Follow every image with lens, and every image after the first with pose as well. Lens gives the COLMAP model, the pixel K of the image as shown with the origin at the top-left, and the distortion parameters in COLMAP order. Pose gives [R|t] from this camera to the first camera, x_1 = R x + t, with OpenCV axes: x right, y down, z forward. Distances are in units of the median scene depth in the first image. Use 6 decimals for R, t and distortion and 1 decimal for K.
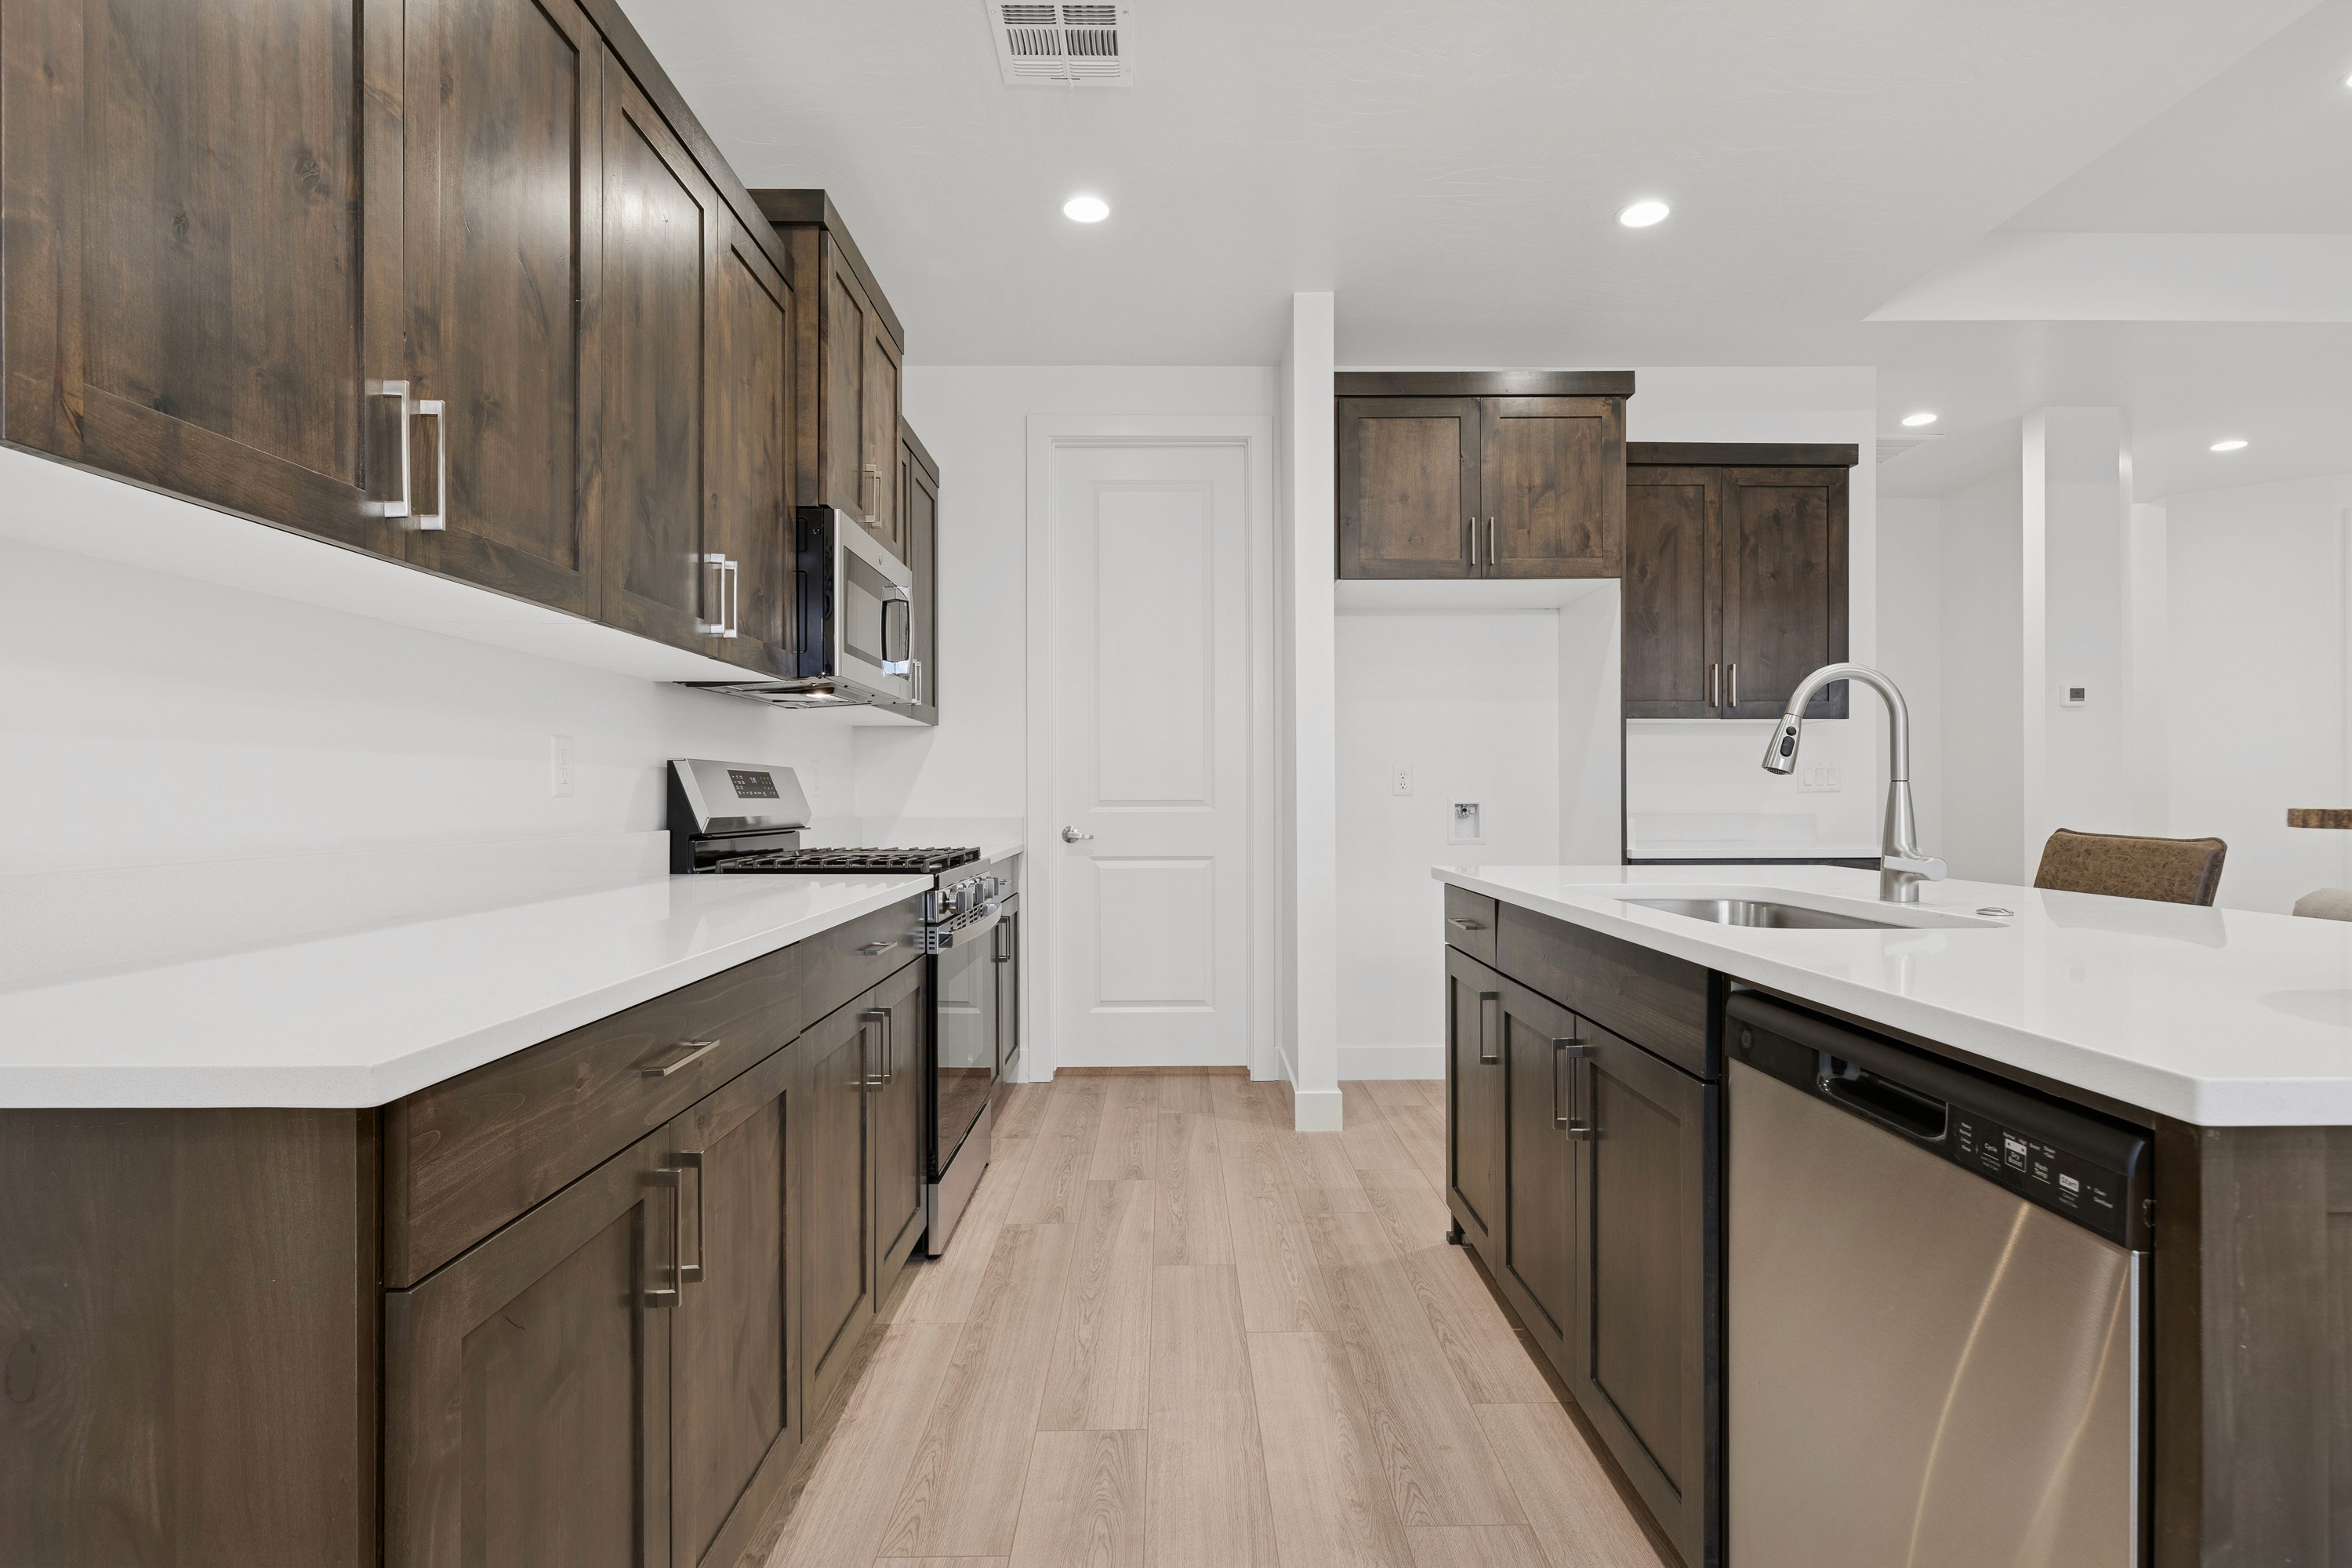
lens RADIAL K [[1126.4, 0, 1178.5], [0, 1126.4, 798.4], [0, 0, 1]] dist [-0.007928, -0.000234]
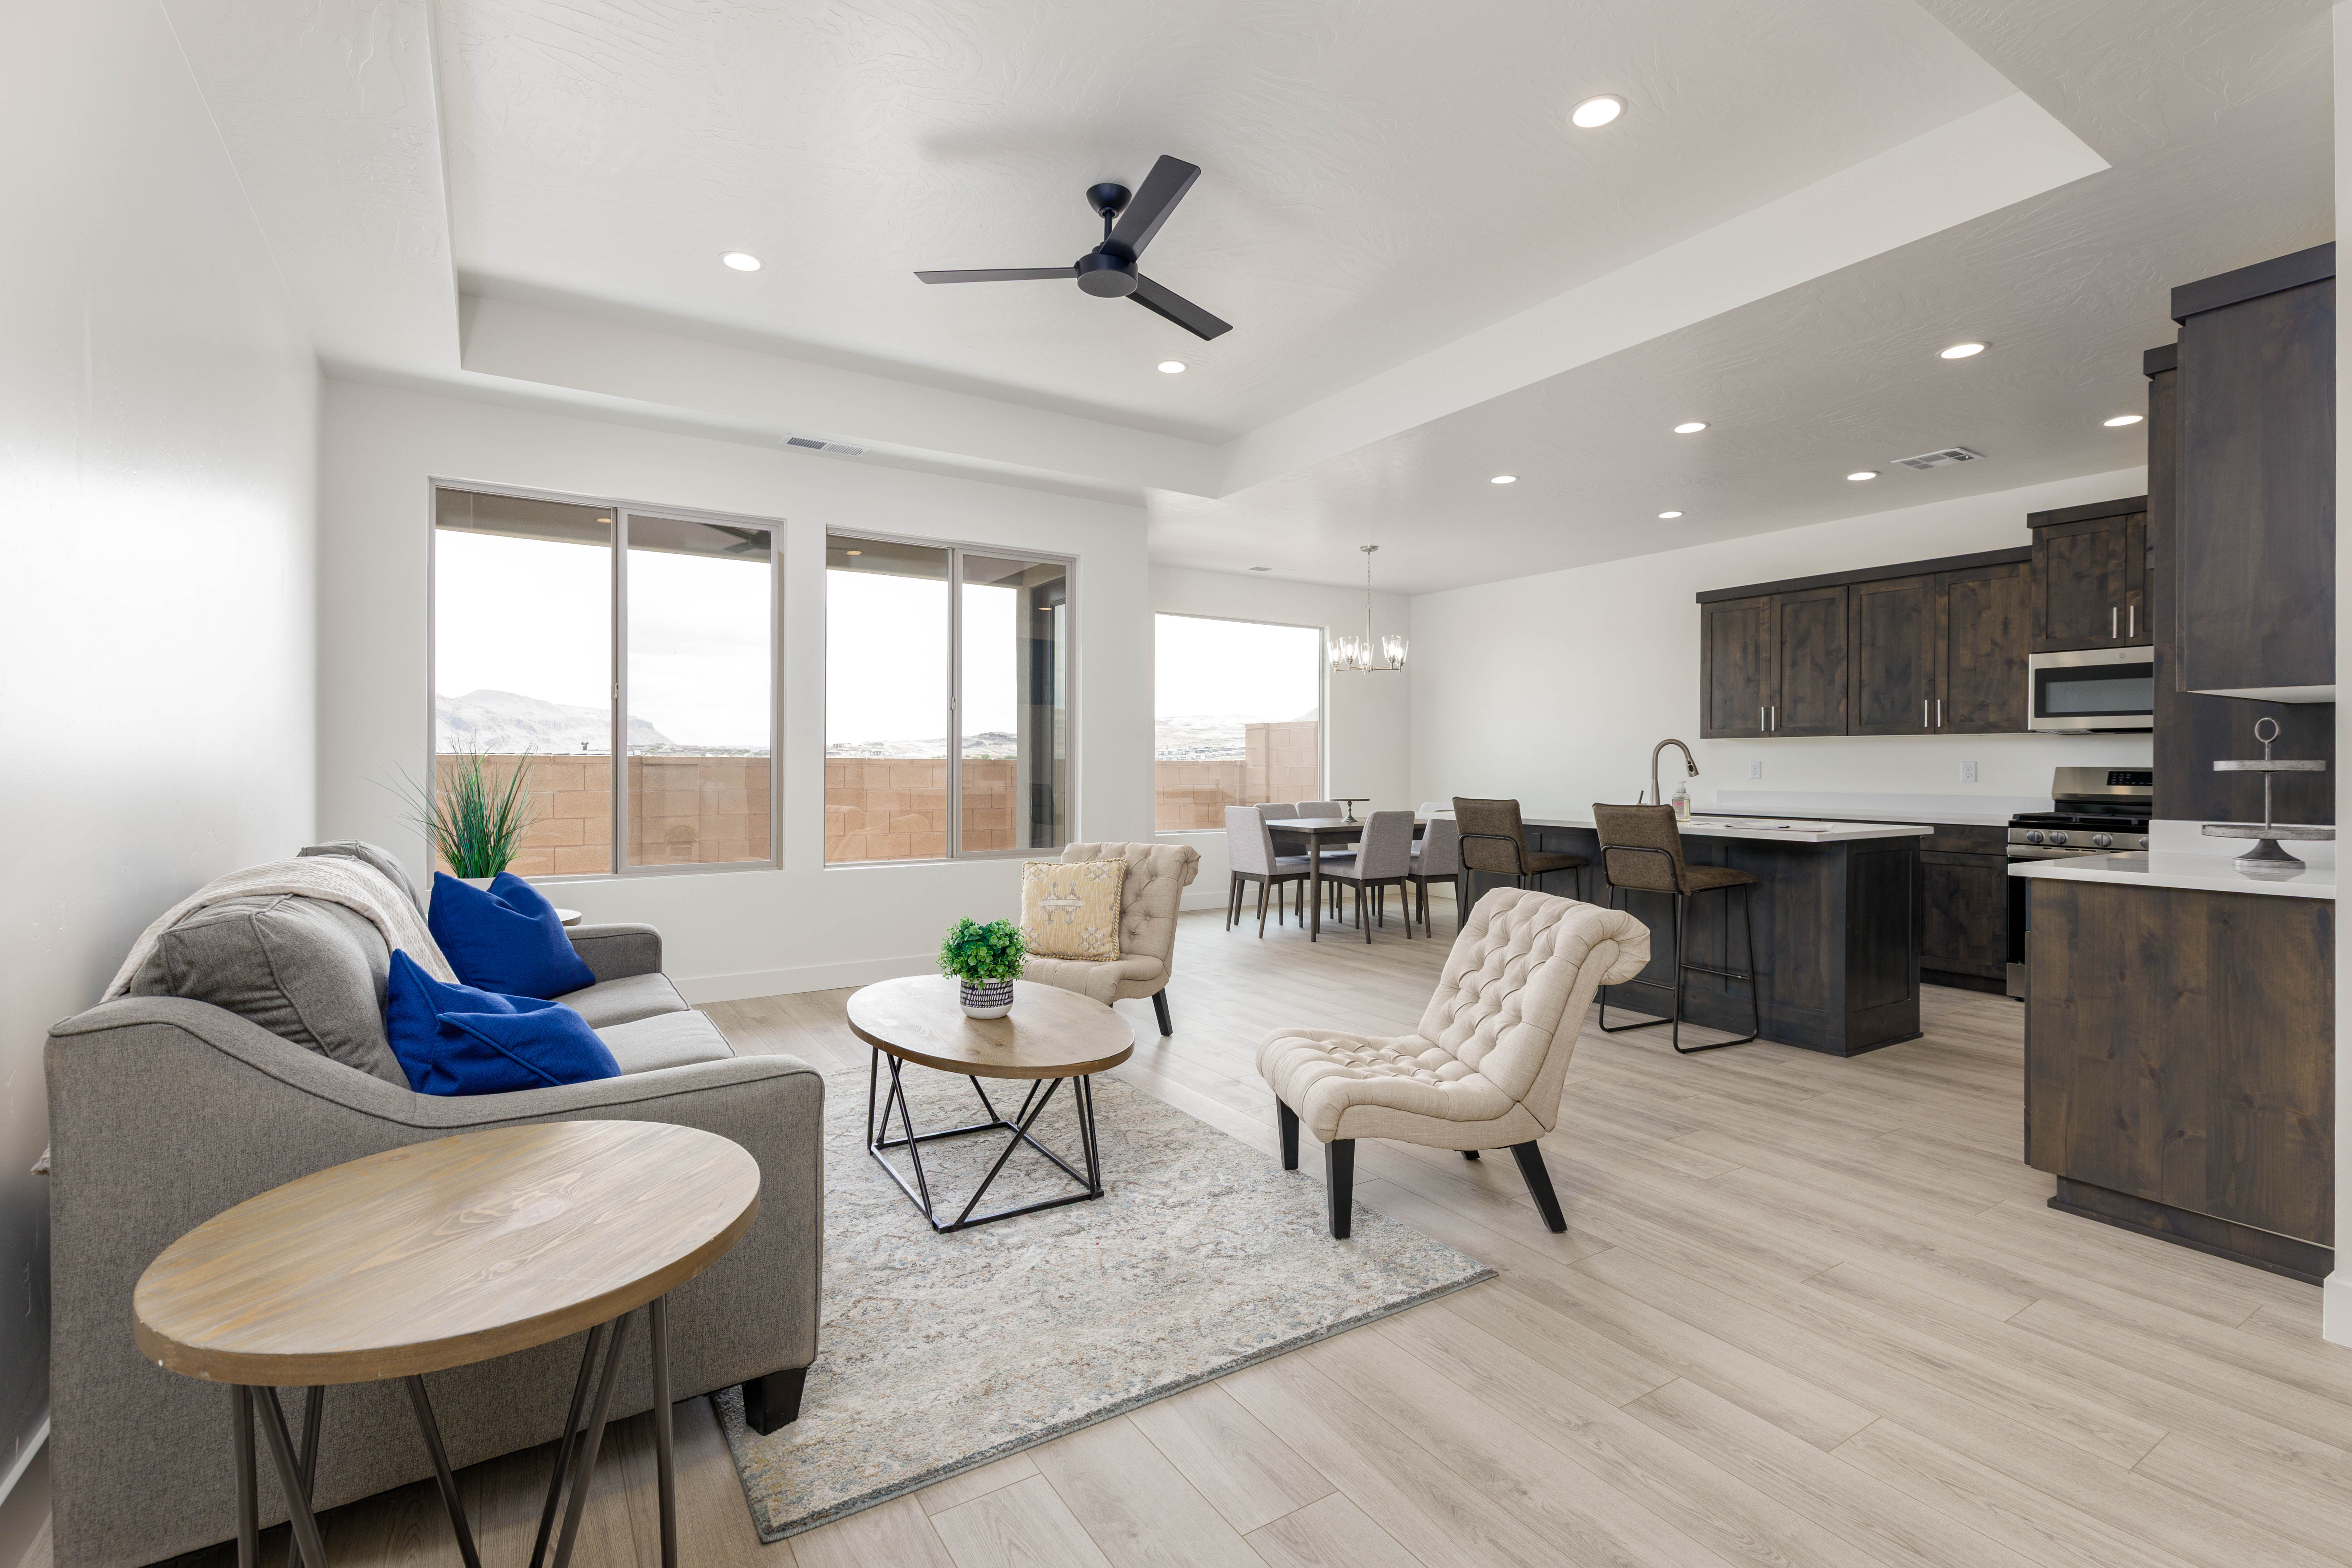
lens RADIAL K [[1057.4, 0, 1161.1], [0, 1057.4, 768.4], [0, 0, 1]] dist [0.001004, 0.000436]
pose [[-0.850378, 0.001843, -0.526169, 1.594224], [-0.004070, 0.999941, 0.010079, -0.033219], [0.526157, 0.010713, -0.850320, 1.330103]]
